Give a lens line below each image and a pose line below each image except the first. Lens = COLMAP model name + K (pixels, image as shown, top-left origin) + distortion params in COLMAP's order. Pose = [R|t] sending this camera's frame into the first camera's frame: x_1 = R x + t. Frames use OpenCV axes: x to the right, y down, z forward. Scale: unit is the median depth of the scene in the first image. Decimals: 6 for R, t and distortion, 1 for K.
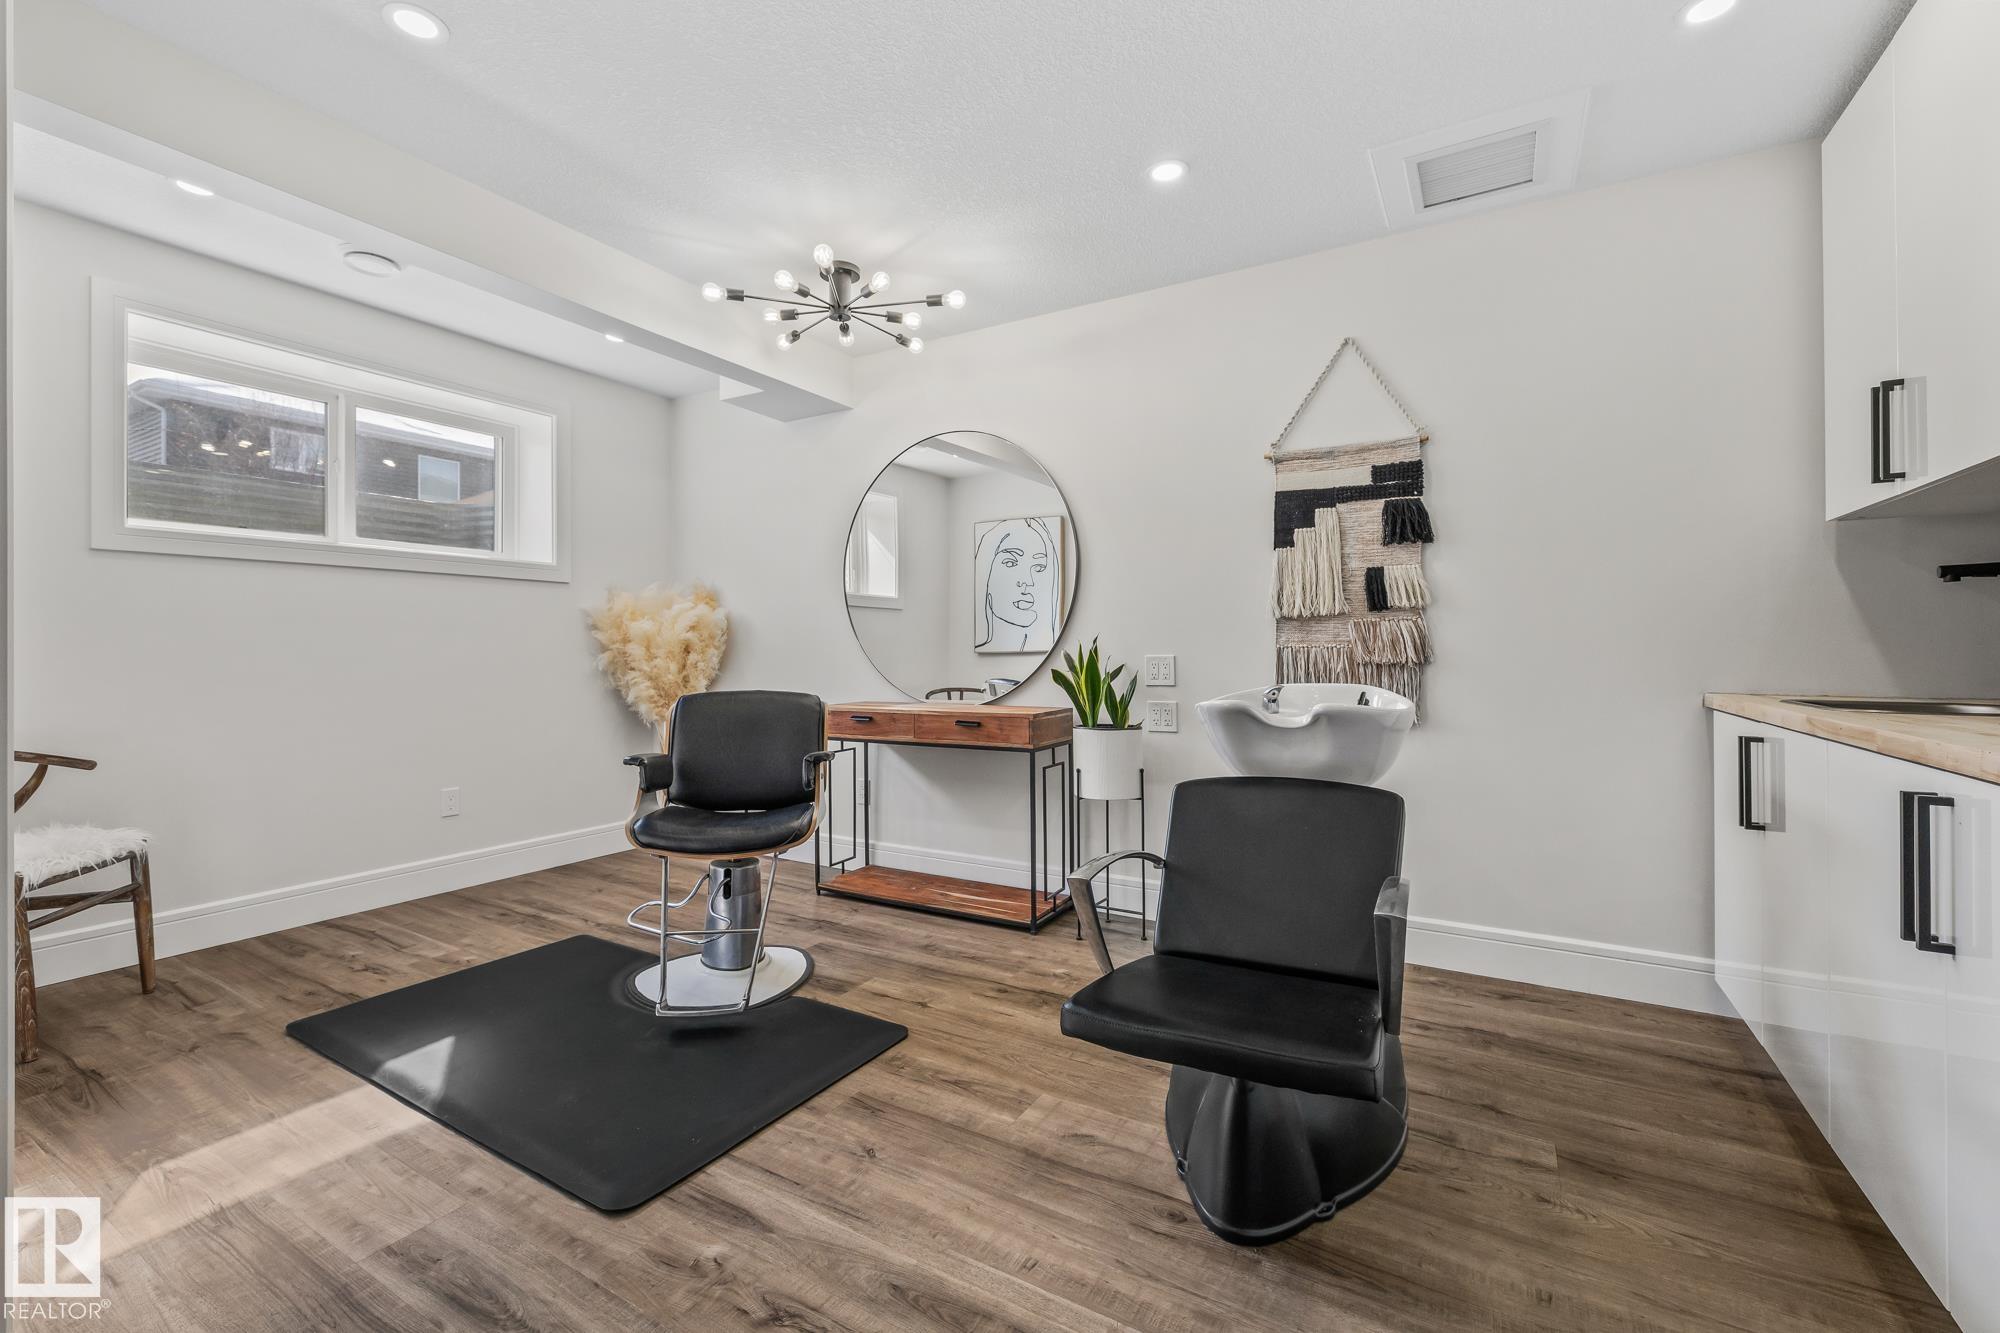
lens RADIAL K [[840.7, 0, 995.2], [0, 840.7, 645.4], [0, 0, 1]] dist [0.000415, 0.000009]
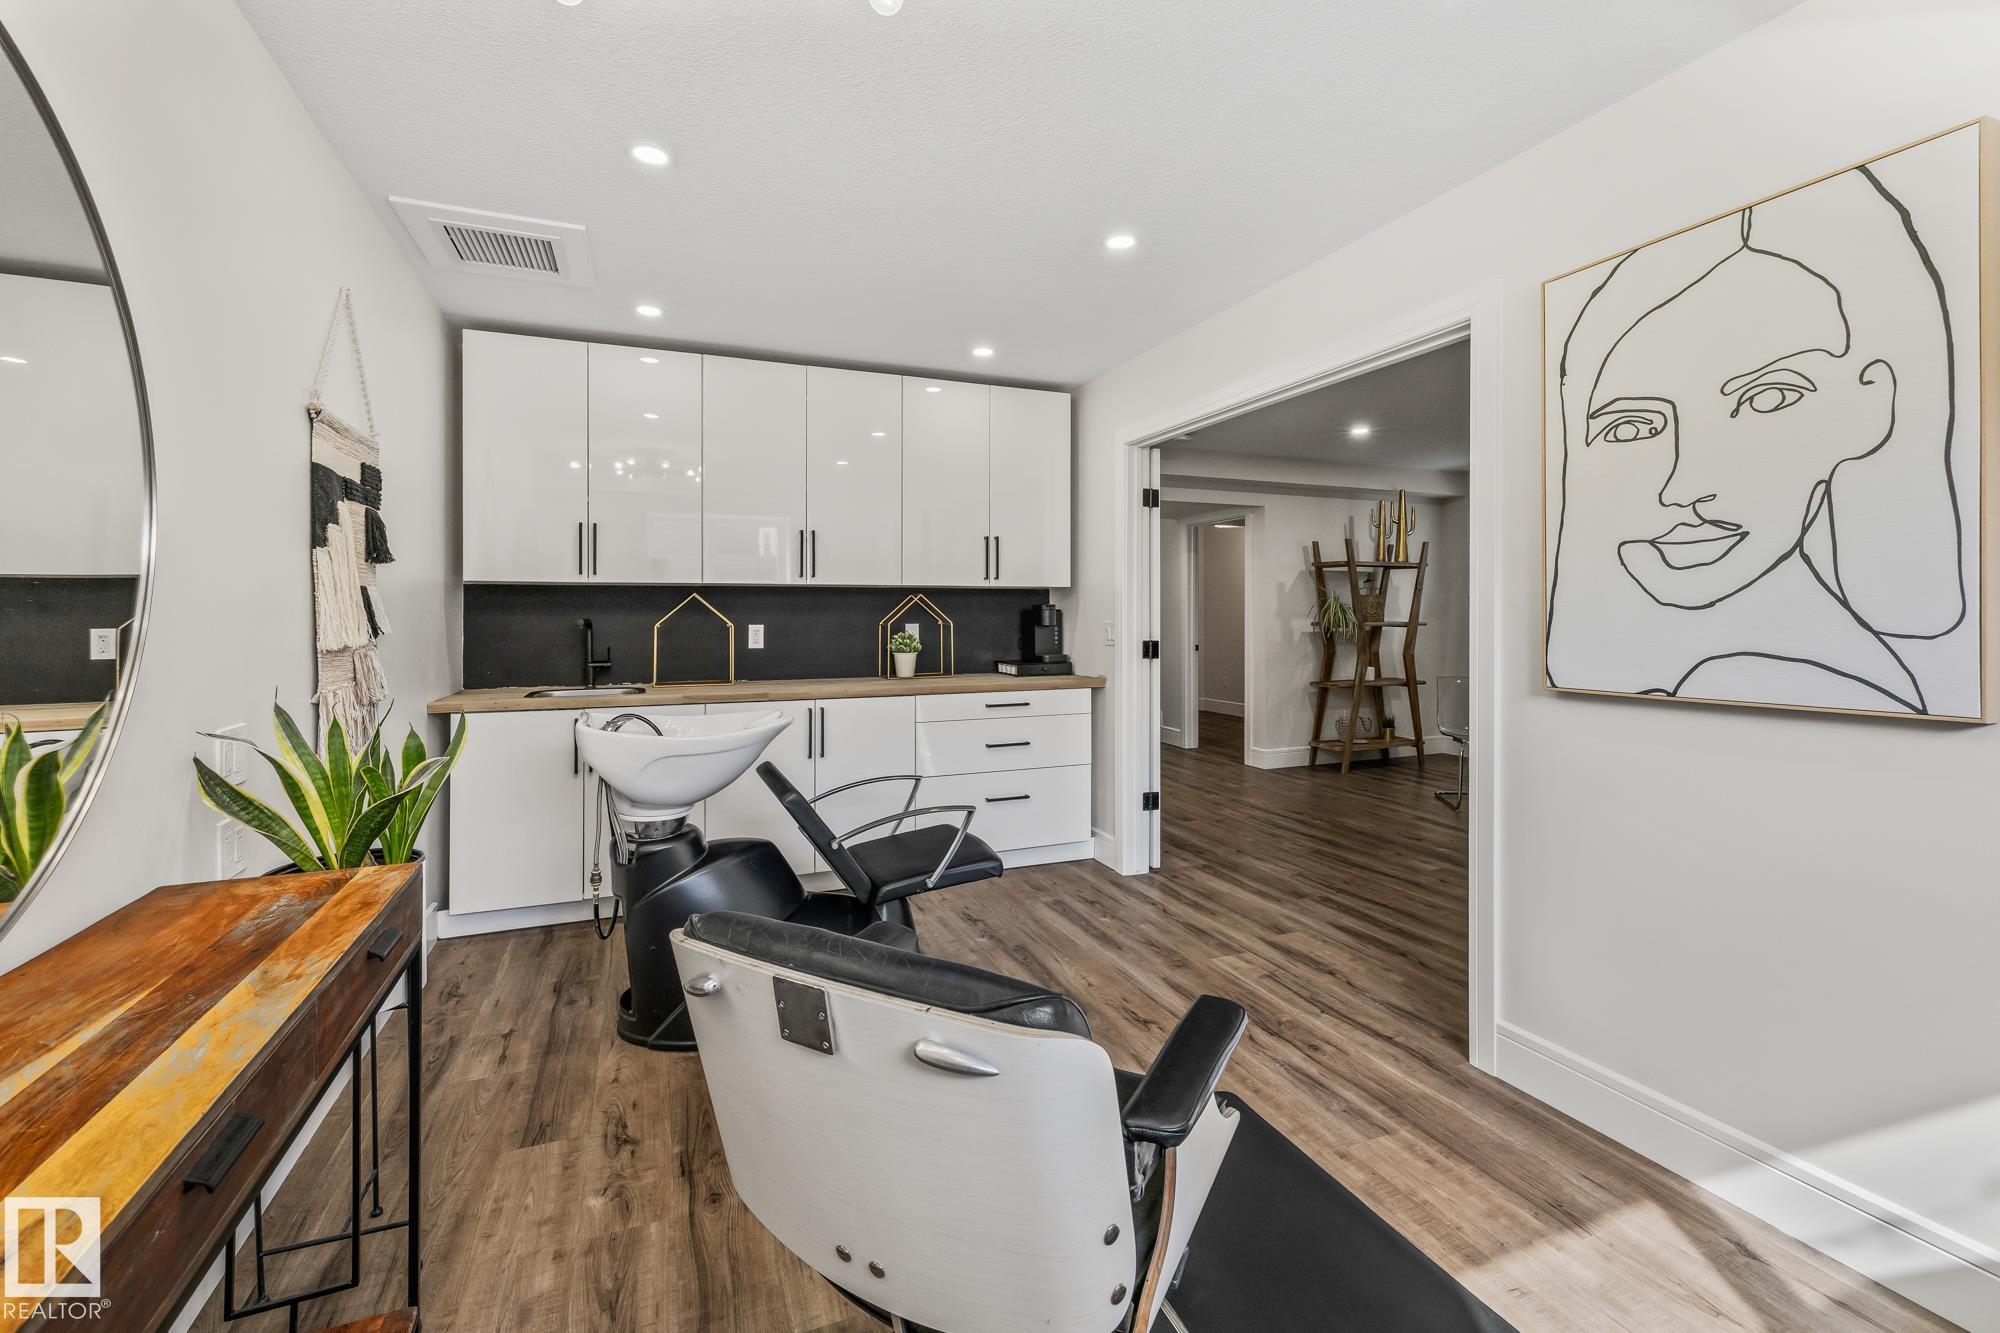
lens RADIAL K [[853.9, 0, 1000.1], [0, 853.9, 617.1], [0, 0, 1]] dist [-0.001584, -0.000110]
pose [[-0.797843, 0.002451, 0.602861, -0.708409], [-0.000035, 0.999992, -0.004113, -0.076238], [-0.602866, -0.003303, -0.797836, 1.665640]]
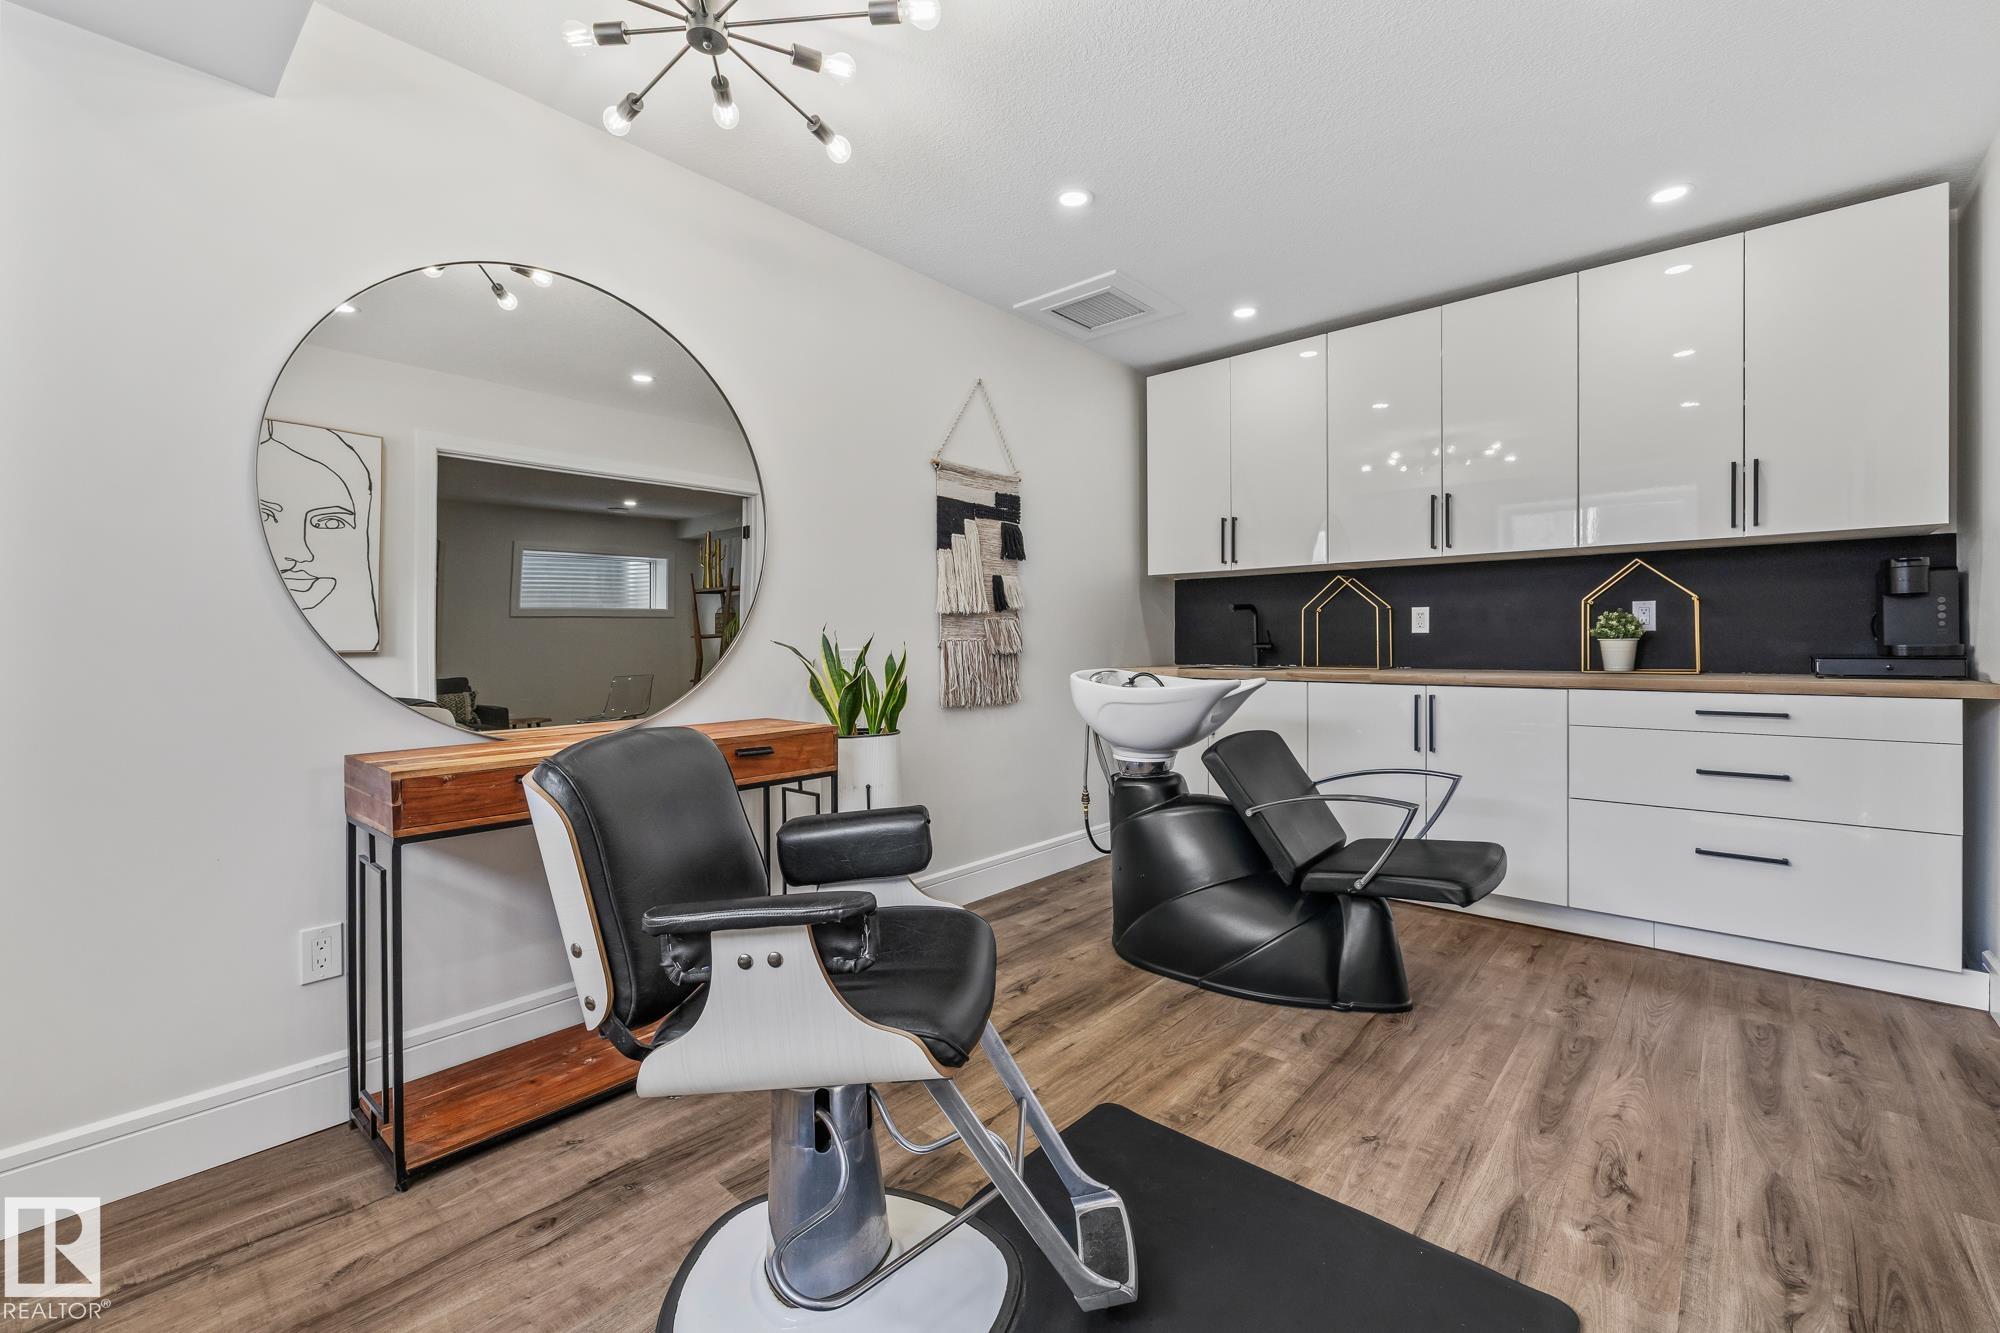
lens RADIAL K [[840.7, 0, 995.2], [0, 840.7, 645.4], [0, 0, 1]] dist [0.000415, 0.000009]
pose [[0.188432, -0.004122, 0.982078, -0.973303], [-0.001032, 0.999990, 0.004395, 0.004828], [-0.982086, -0.001842, 0.188426, 0.996288]]
